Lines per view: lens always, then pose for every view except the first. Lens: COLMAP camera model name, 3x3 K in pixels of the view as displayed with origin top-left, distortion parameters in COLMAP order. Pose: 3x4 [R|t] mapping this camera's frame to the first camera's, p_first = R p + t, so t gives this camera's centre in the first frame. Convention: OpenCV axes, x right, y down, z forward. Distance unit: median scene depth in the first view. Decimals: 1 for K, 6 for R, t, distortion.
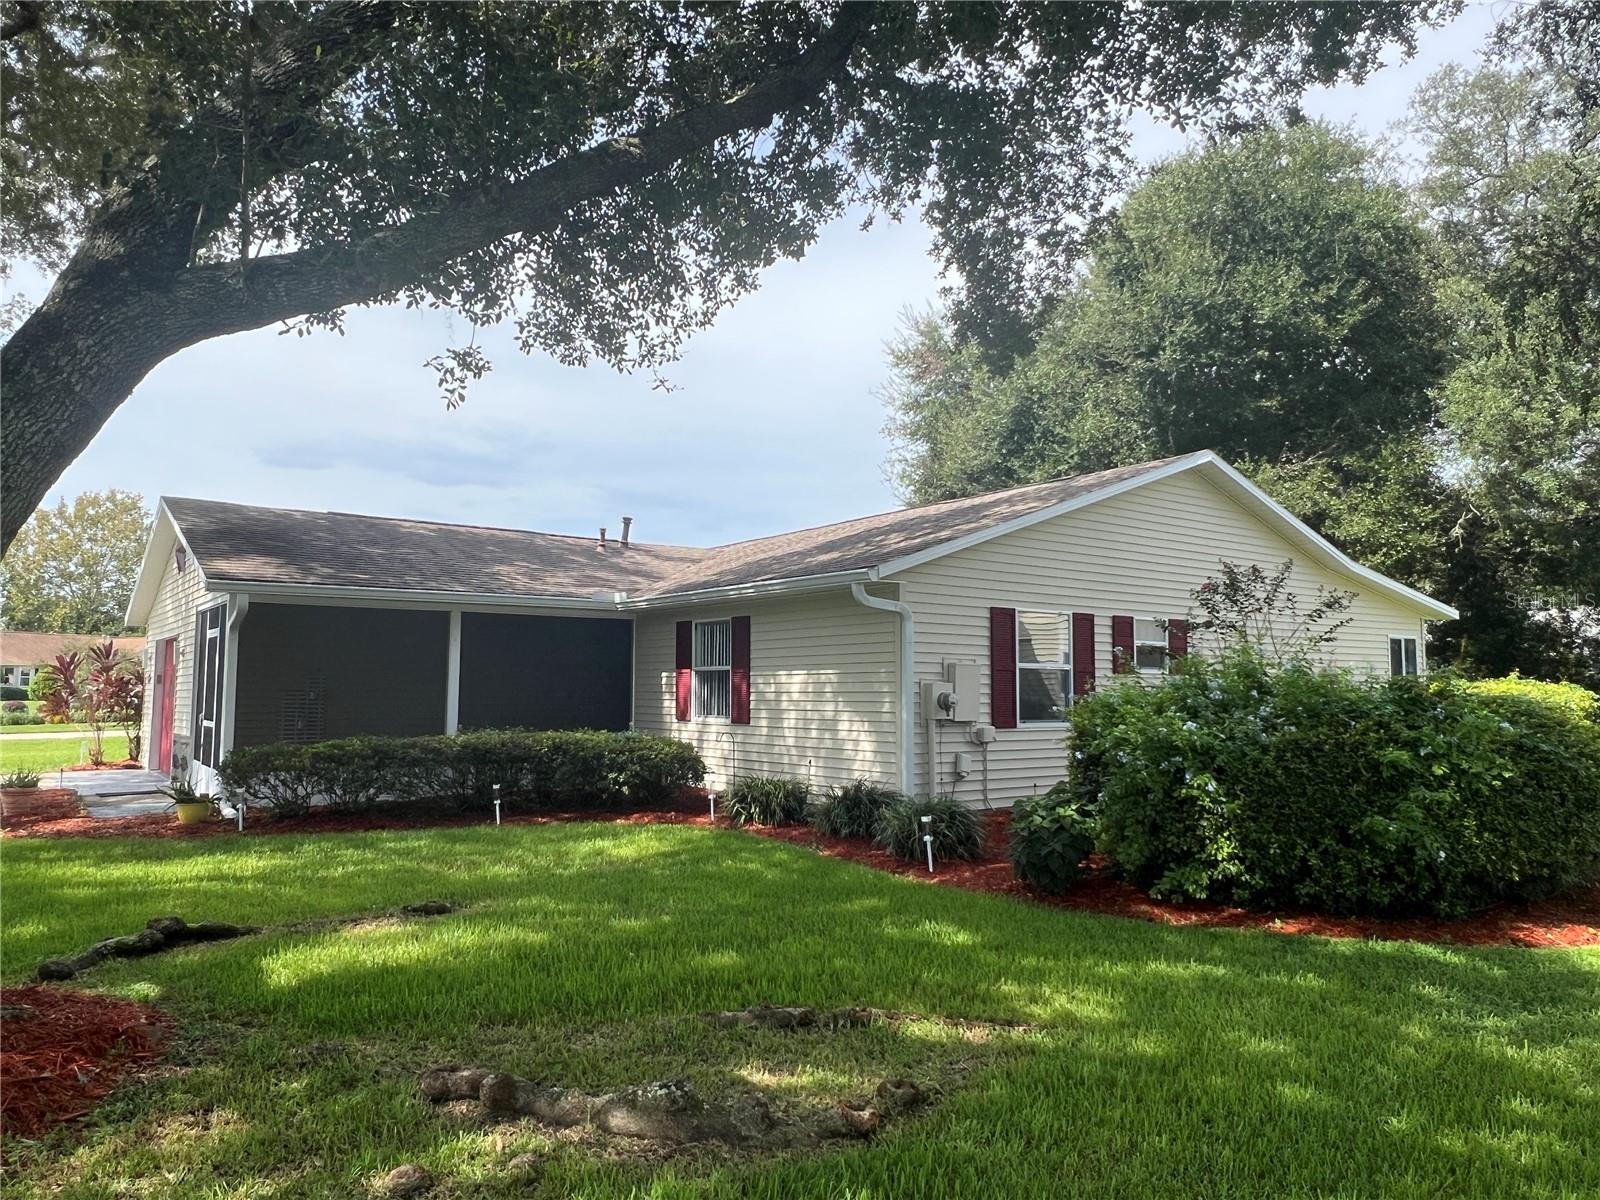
lens RADIAL K [[1095.3, 0, 800.4], [0, 1095.3, 590.0], [0, 0, 1]] dist [0.029326, 0.003050]
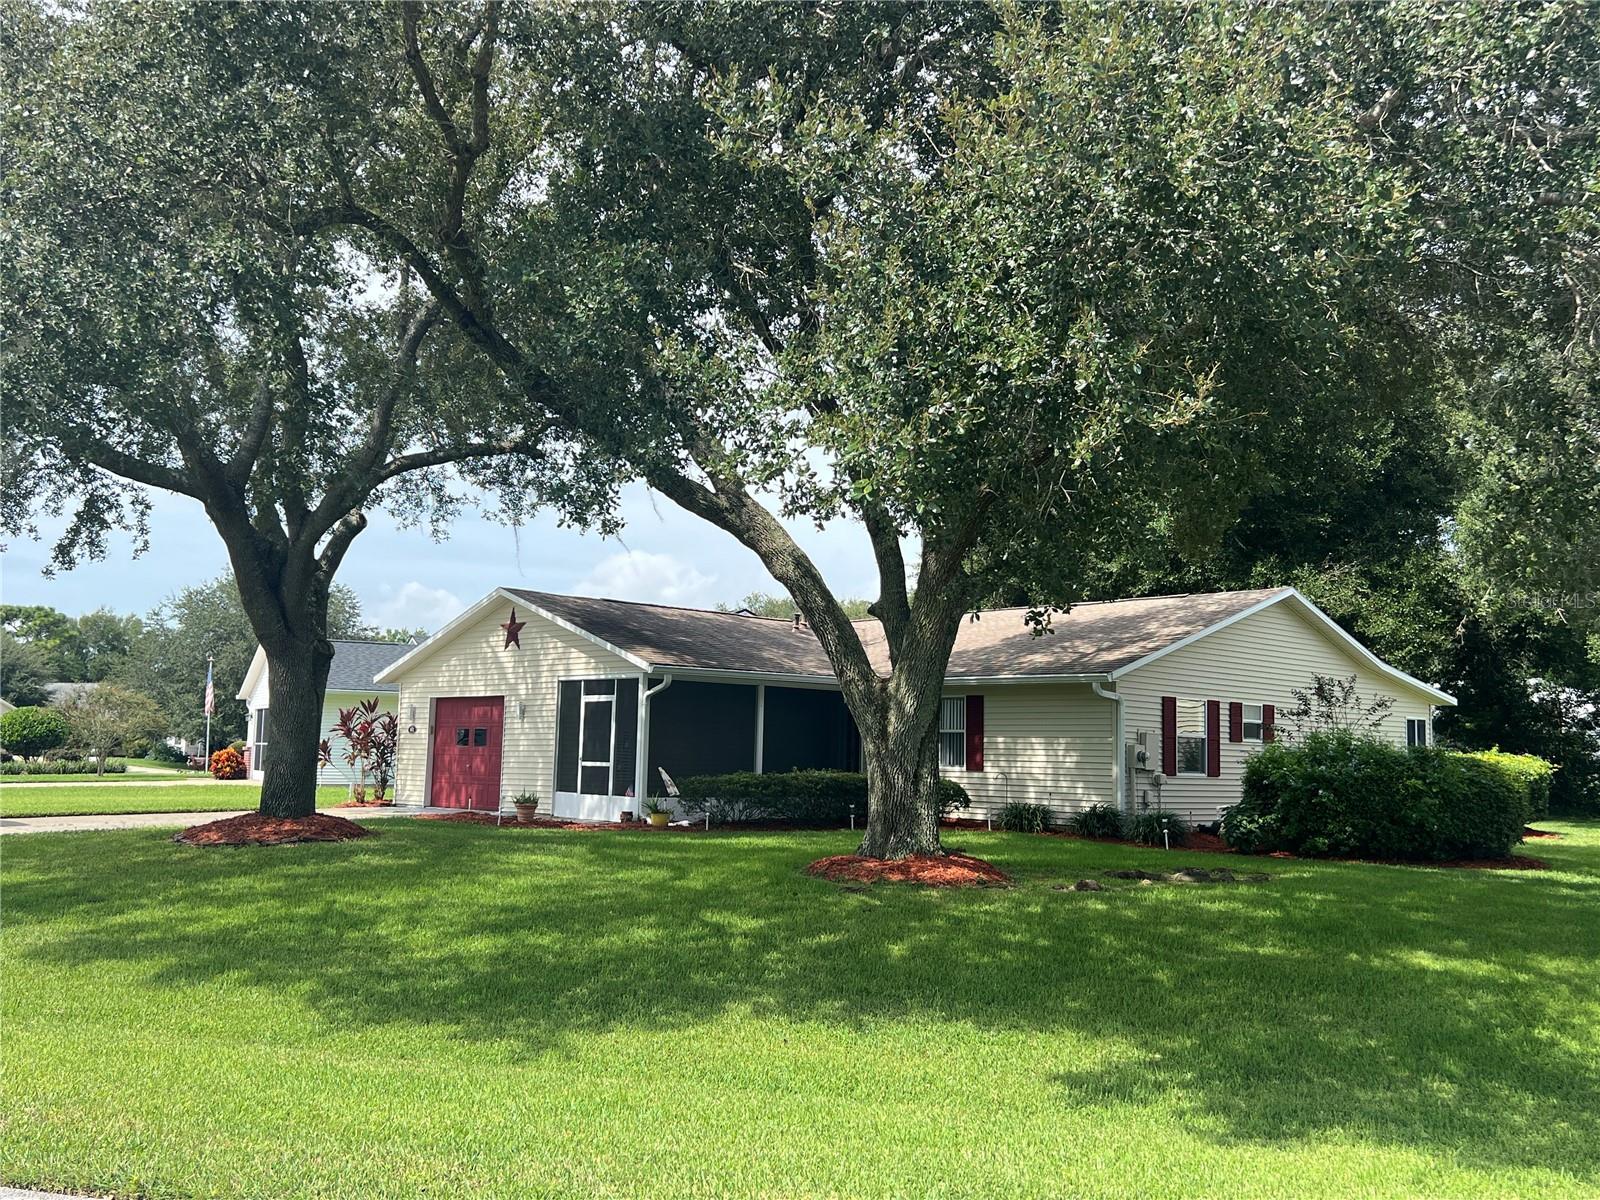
lens RADIAL K [[1515.7, 0, 798.8], [0, 1515.7, 612.3], [0, 0, 1]] dist [0.067127, 0.000000]
pose [[0.992567, 0.029103, 0.118167, -0.535015], [-0.028591, 0.999573, -0.006022, -0.067876], [-0.118292, 0.002599, 0.992975, -0.959545]]
